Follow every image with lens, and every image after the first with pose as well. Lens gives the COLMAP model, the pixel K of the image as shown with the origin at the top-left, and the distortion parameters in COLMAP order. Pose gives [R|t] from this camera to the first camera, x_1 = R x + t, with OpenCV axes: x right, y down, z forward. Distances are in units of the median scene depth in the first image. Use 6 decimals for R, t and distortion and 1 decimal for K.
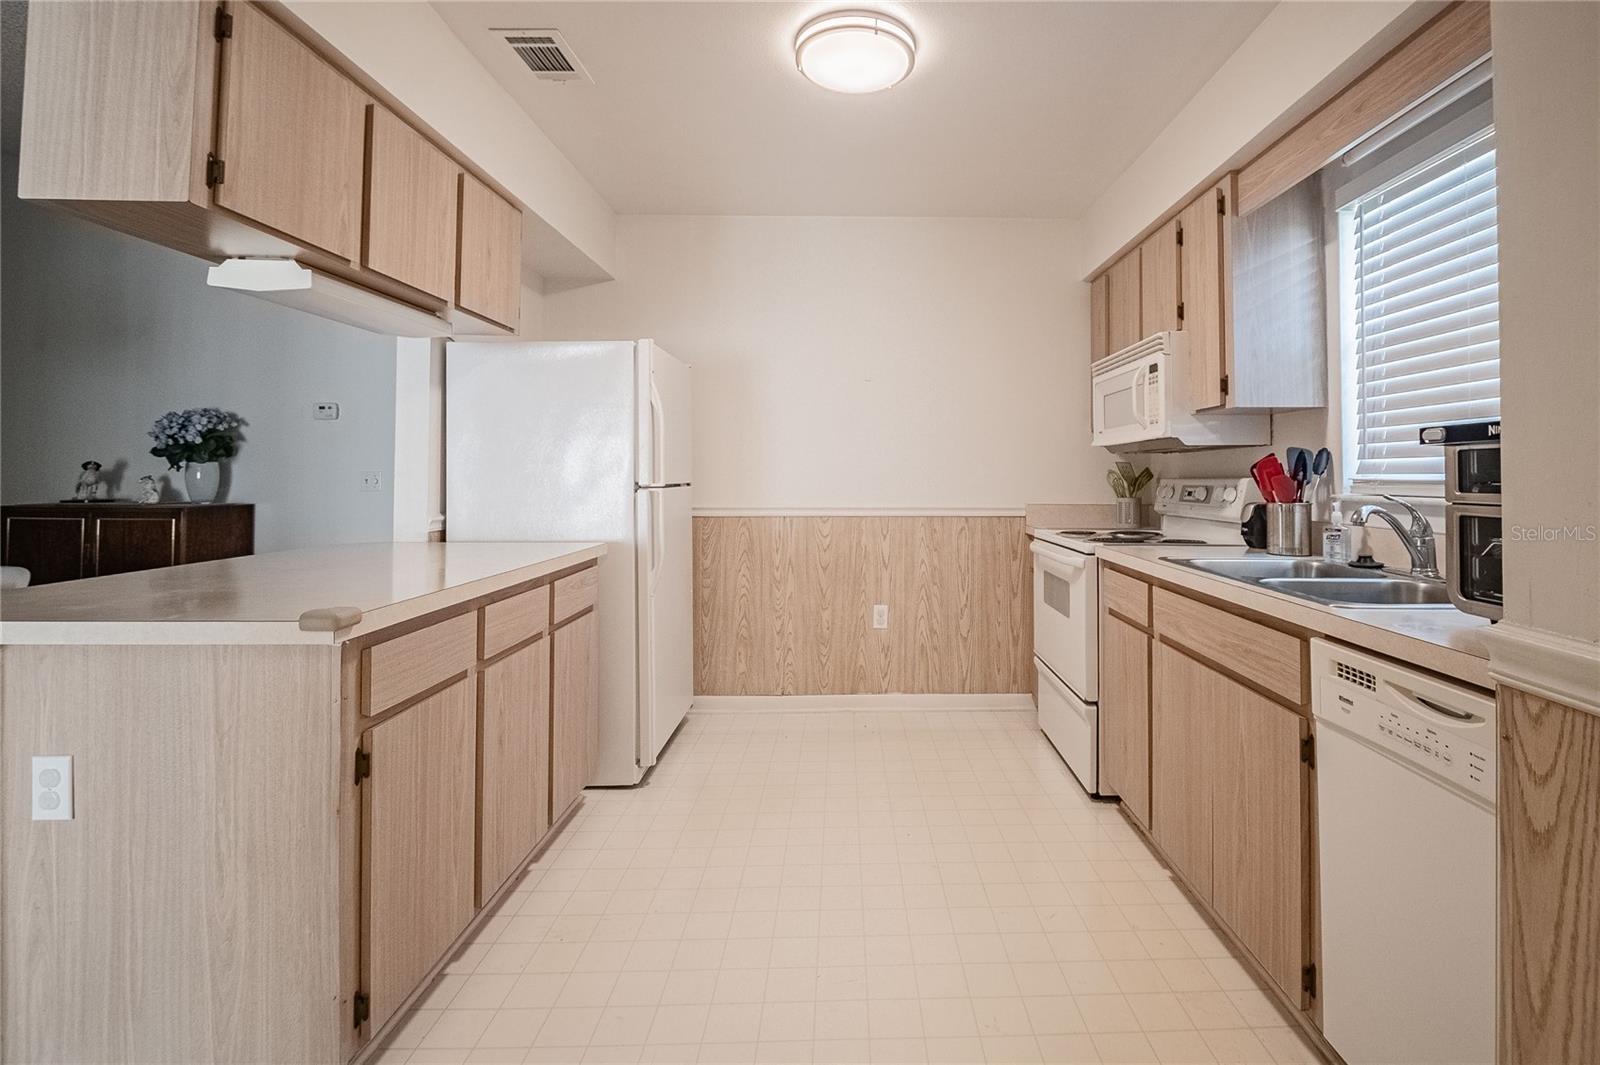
lens RADIAL K [[739.6, 0, 852.3], [0, 739.6, 458.6], [0, 0, 1]] dist [-0.000710, -0.000871]
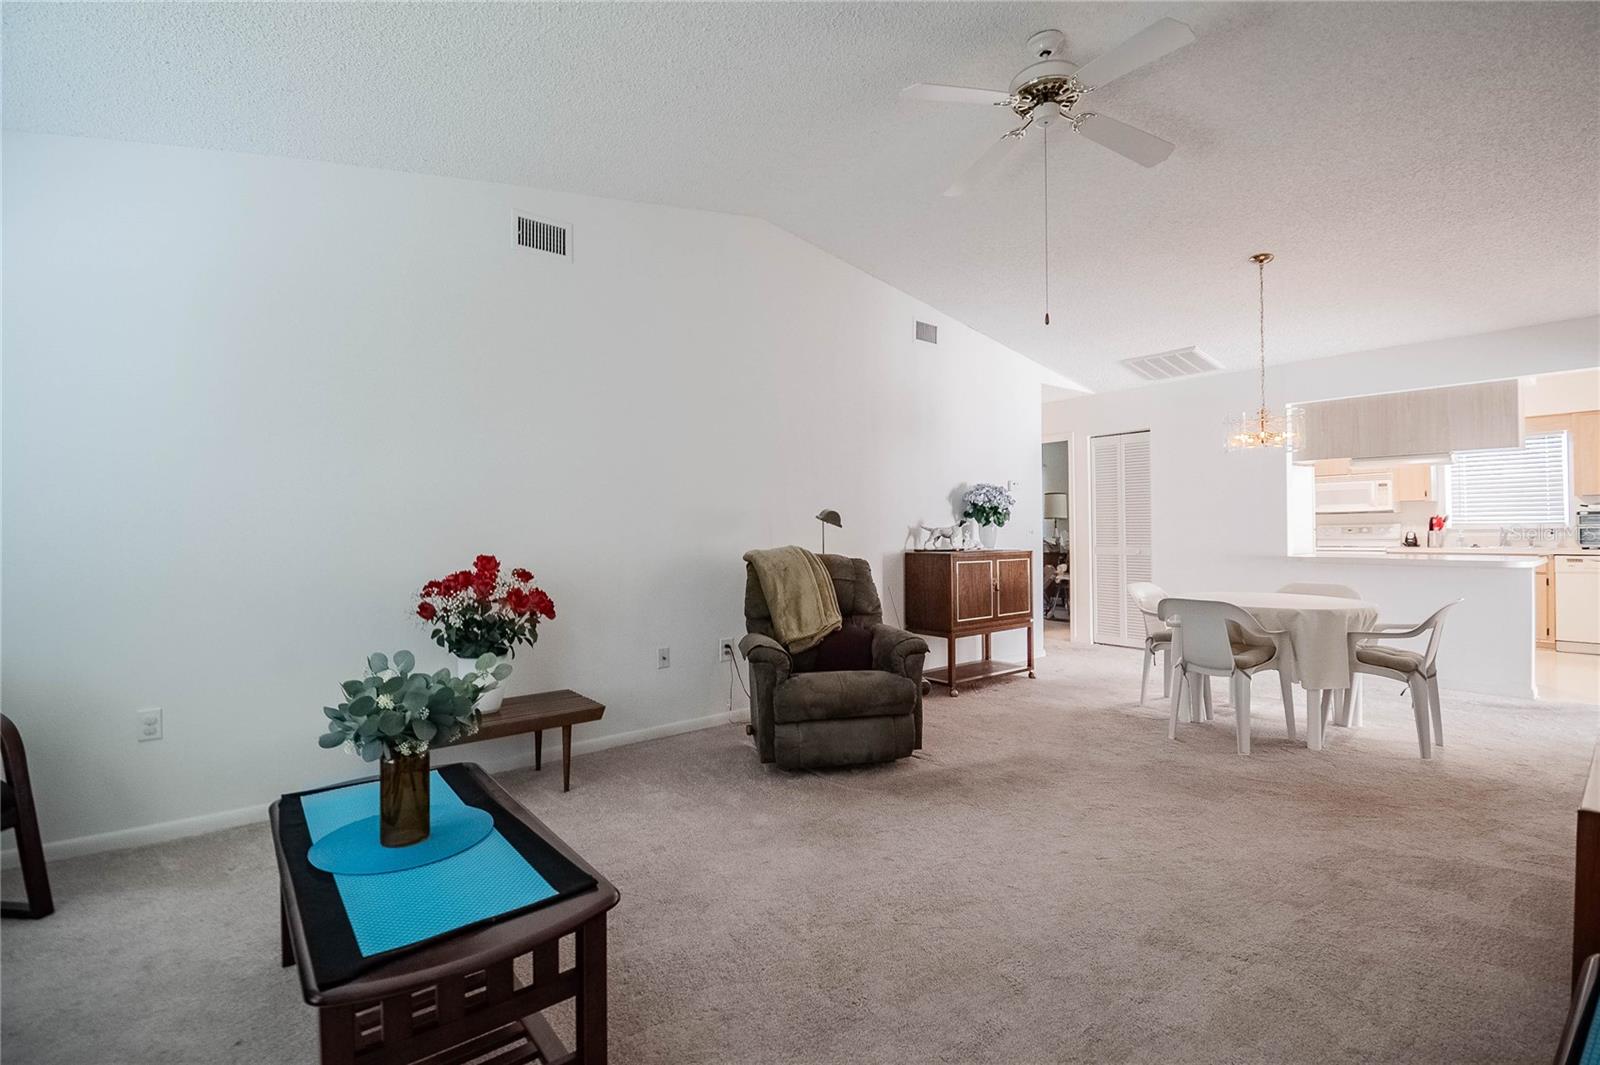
lens RADIAL K [[731.4, 0, 827.7], [0, 731.4, 522.9], [0, 0, 1]] dist [-0.002701, -0.000256]
pose [[0.772333, -0.005383, 0.635195, -2.393133], [-0.001113, 0.999951, 0.009827, -0.002615], [-0.635217, -0.008296, 0.772289, 0.153555]]
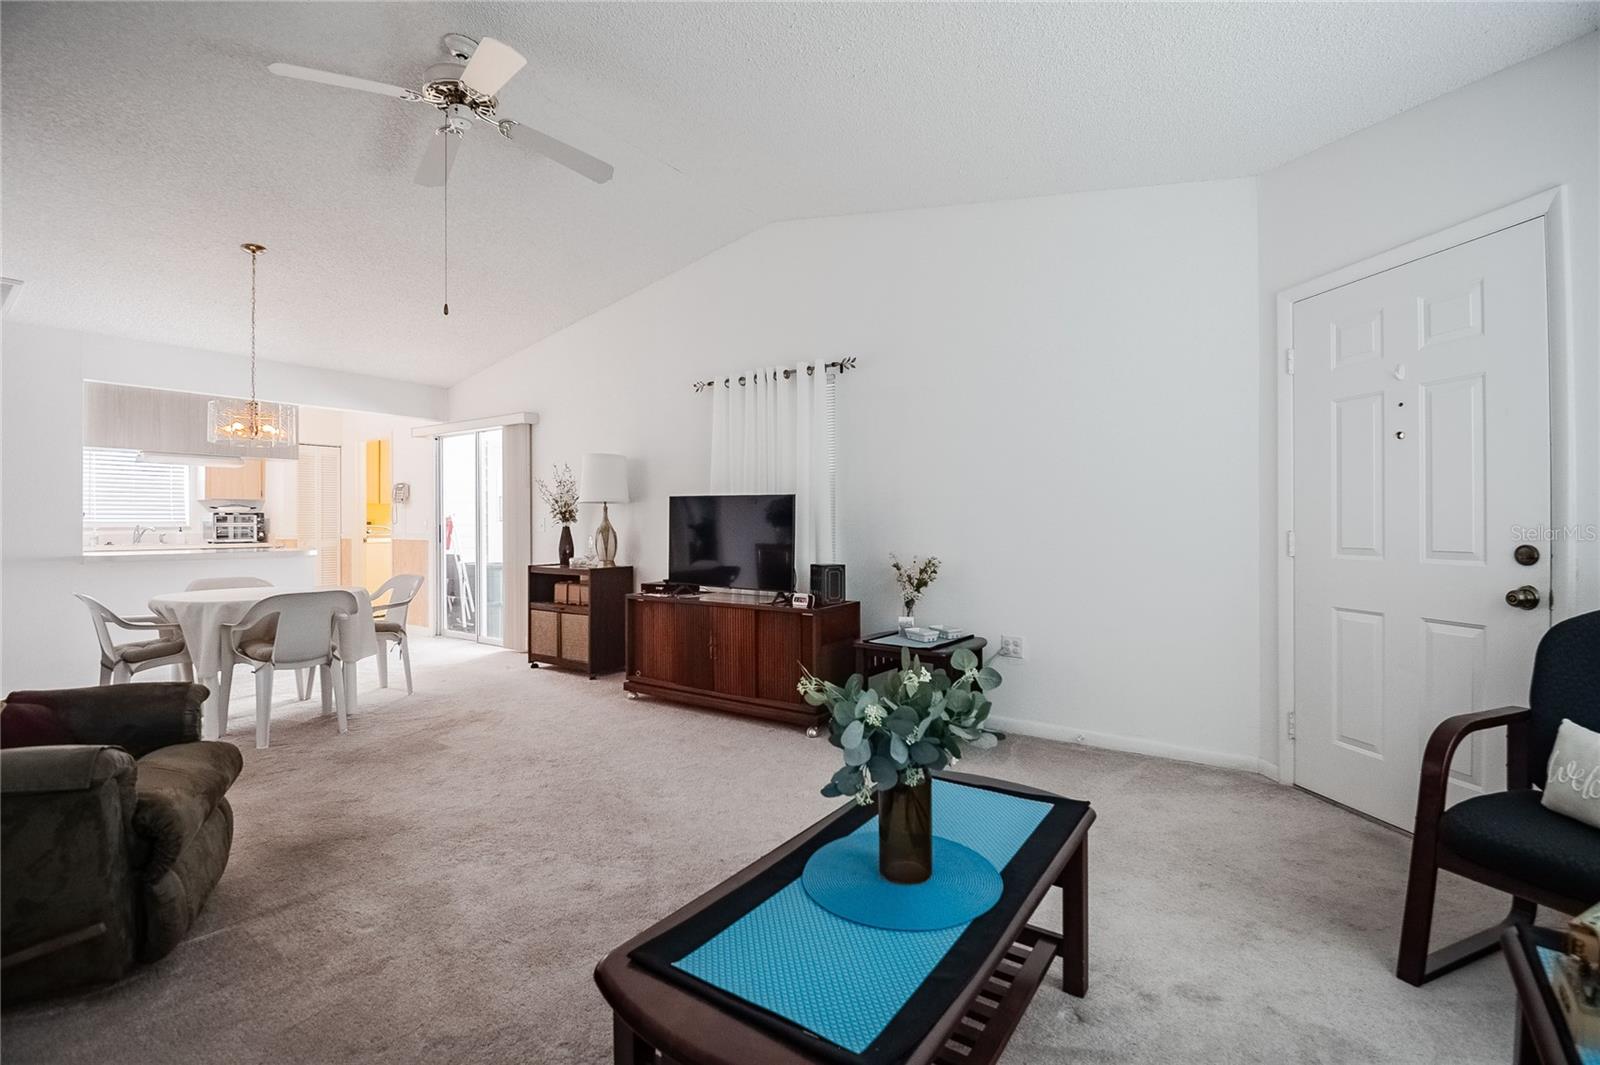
lens RADIAL K [[709.9, 0, 816.3], [0, 709.9, 525.2], [0, 0, 1]] dist [-0.001062, -0.000330]
pose [[-0.819452, -0.003711, 0.573135, -2.490461], [-0.012925, 0.999844, -0.012006, 0.026083], [-0.573002, -0.017246, -0.819373, 1.099750]]
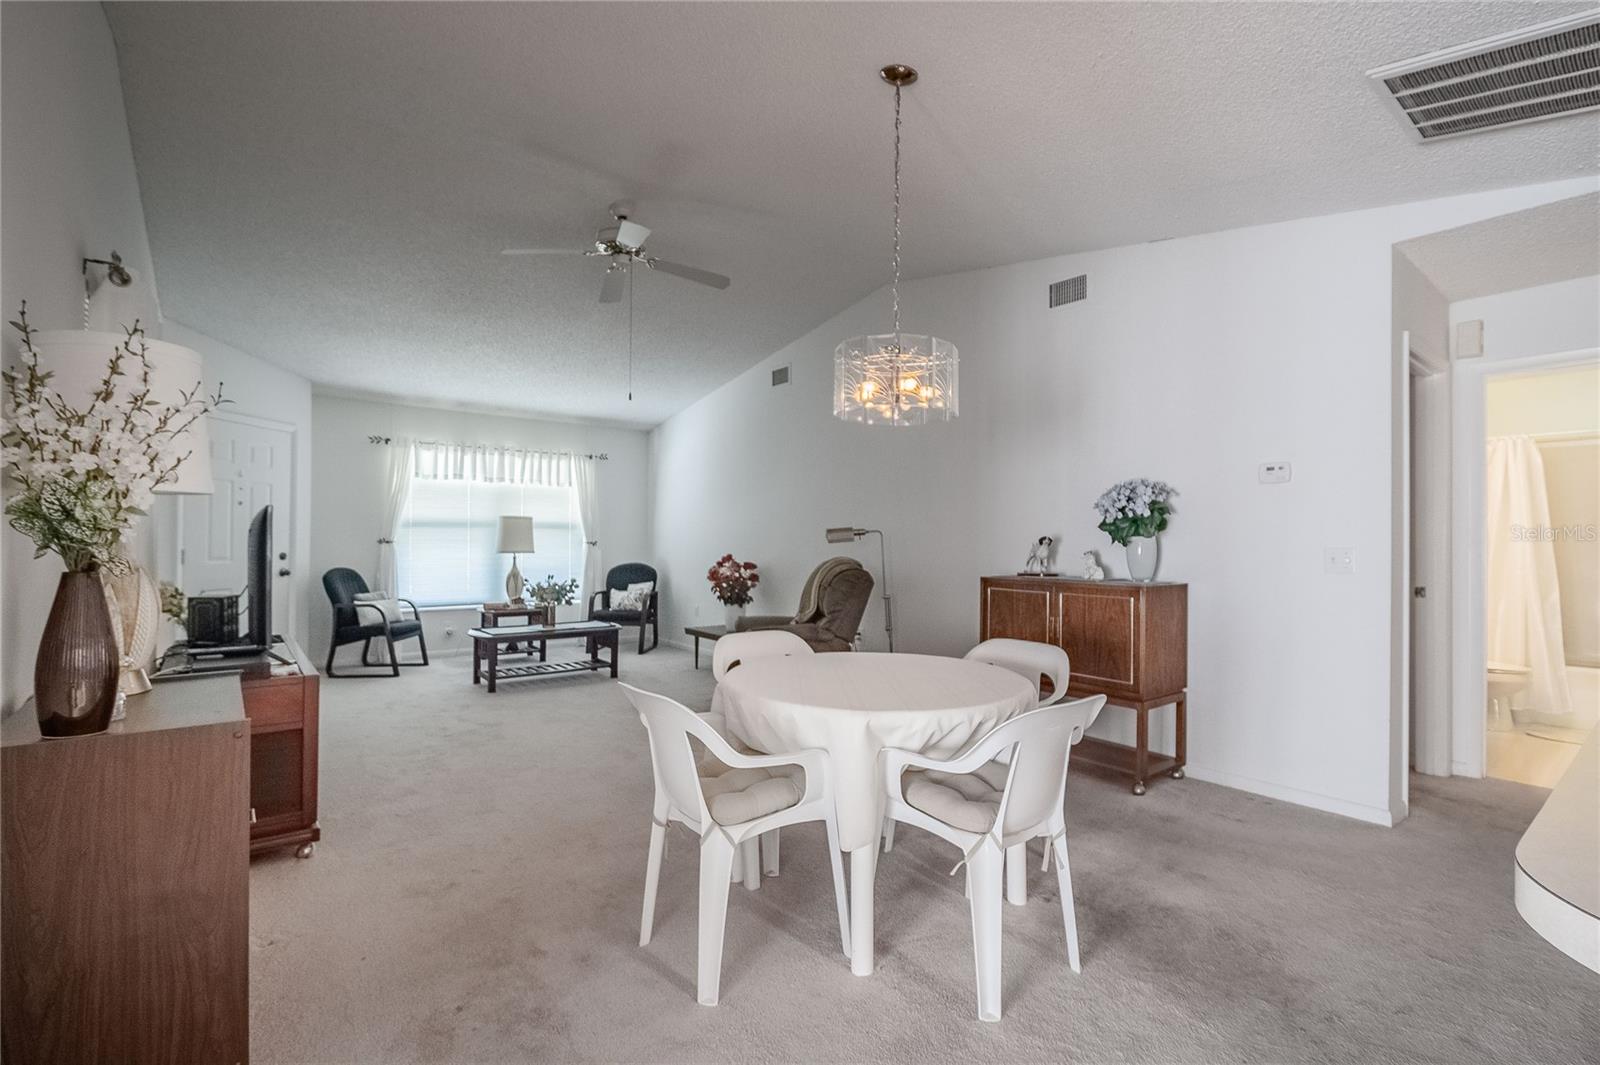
lens RADIAL K [[737.4, 0, 810.2], [0, 737.4, 536.9], [0, 0, 1]] dist [-0.003462, -0.000464]
pose [[0.615341, -0.001801, -0.788259, -0.491727], [0.011377, 0.999914, 0.006597, -0.006895], [0.788179, -0.013028, 0.615308, 0.129896]]
